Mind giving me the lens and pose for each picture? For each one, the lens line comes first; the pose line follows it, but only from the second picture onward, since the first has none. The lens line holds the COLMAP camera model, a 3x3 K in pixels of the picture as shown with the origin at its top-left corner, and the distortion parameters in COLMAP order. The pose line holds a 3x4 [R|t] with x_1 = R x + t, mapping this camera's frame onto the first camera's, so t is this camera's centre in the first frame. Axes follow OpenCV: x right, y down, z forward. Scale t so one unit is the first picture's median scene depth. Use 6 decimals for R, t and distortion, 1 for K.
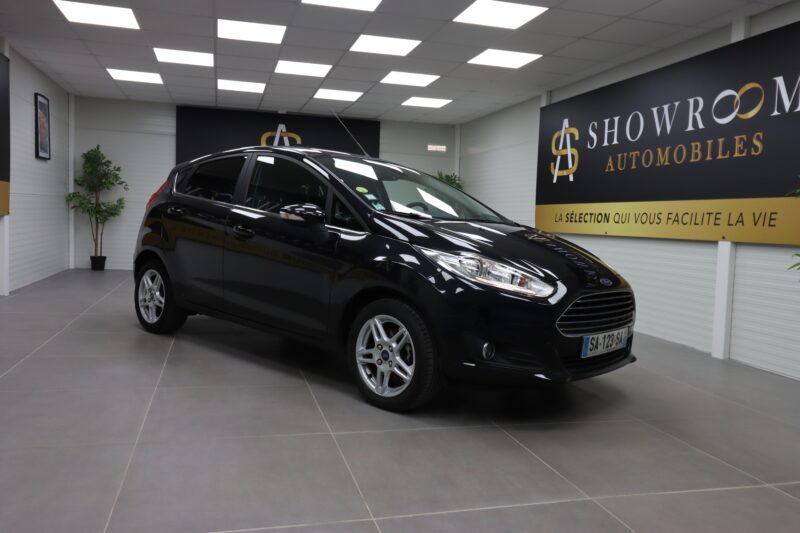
lens RADIAL K [[629.6, 0, 404.6], [0, 629.6, 266.2], [0, 0, 1]] dist [0.008317, -0.000001]
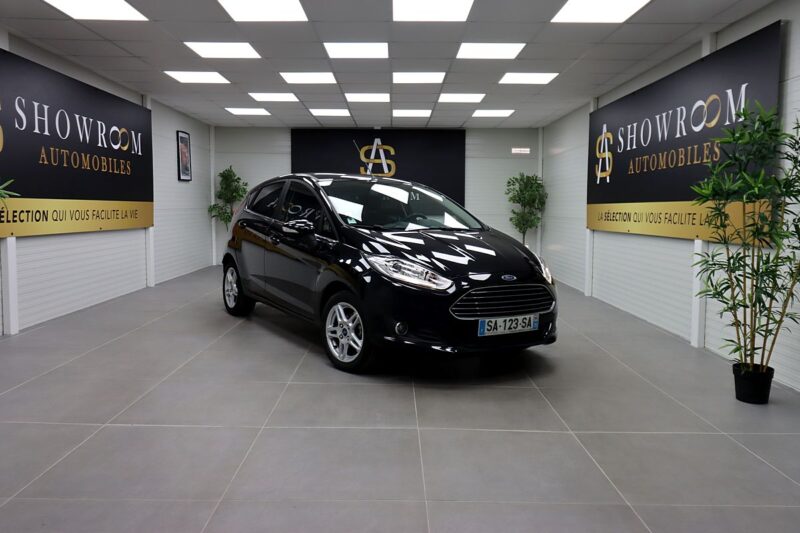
lens RADIAL K [[629.6, 0, 404.6], [0, 629.6, 266.2], [0, 0, 1]] dist [0.008317, -0.000001]
pose [[0.964429, -0.005129, -0.264294, 0.262233], [0.008199, 0.999911, 0.010516, -0.007611], [0.264216, -0.012309, 0.964385, -0.160861]]
